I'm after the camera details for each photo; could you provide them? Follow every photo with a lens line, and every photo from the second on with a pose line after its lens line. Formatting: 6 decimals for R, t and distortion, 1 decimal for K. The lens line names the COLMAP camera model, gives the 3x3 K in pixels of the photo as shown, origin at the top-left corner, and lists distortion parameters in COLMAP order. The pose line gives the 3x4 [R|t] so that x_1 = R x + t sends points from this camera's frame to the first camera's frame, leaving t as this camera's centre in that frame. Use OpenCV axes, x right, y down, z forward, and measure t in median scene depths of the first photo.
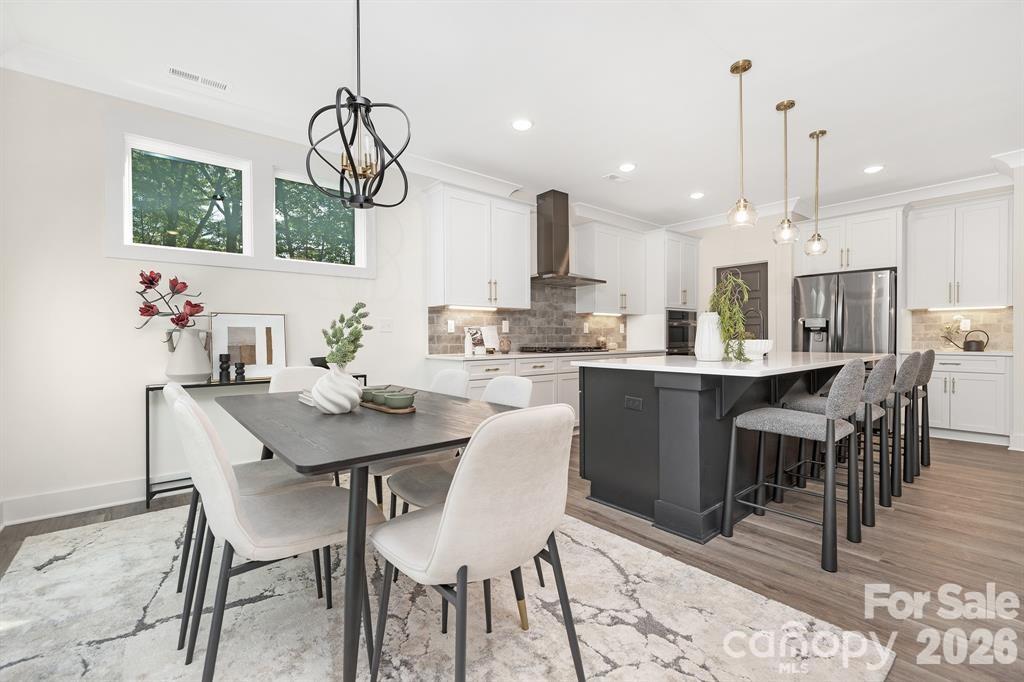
lens RADIAL K [[441.7, 0, 510.9], [0, 441.7, 340.9], [0, 0, 1]] dist [-0.004533, -0.000308]
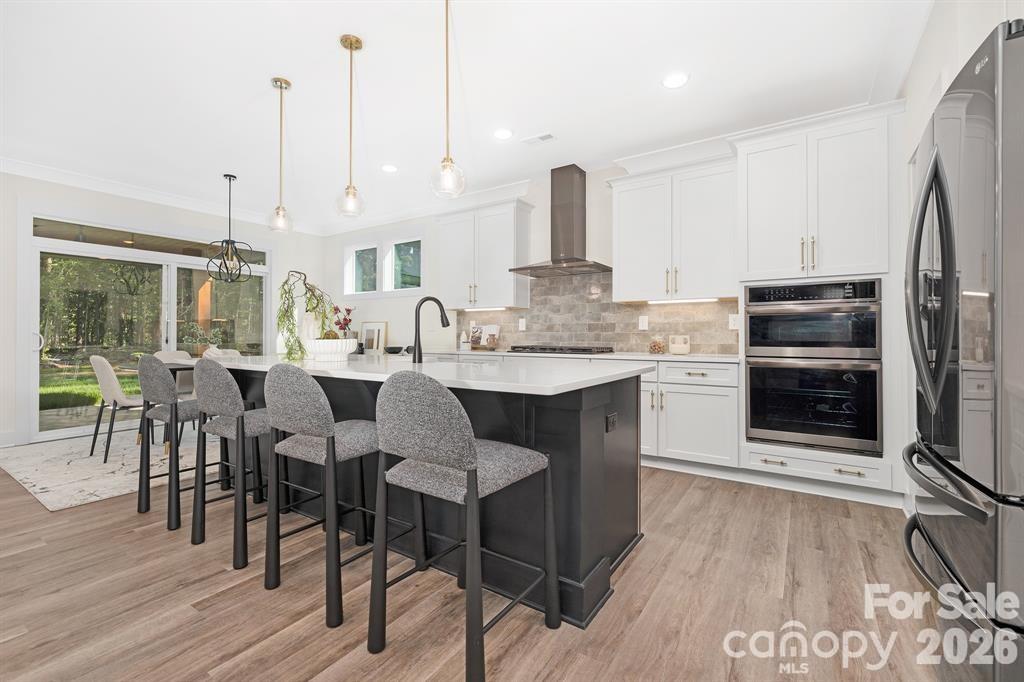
lens RADIAL K [[441.7, 0, 512.6], [0, 441.7, 336.4], [0, 0, 1]] dist [-0.004533, -0.000308]
pose [[0.305739, 0.006463, -0.952094, 0.945667], [-0.008827, 0.999953, 0.003953, -0.009154], [0.952075, 0.007195, 0.305781, 0.672013]]
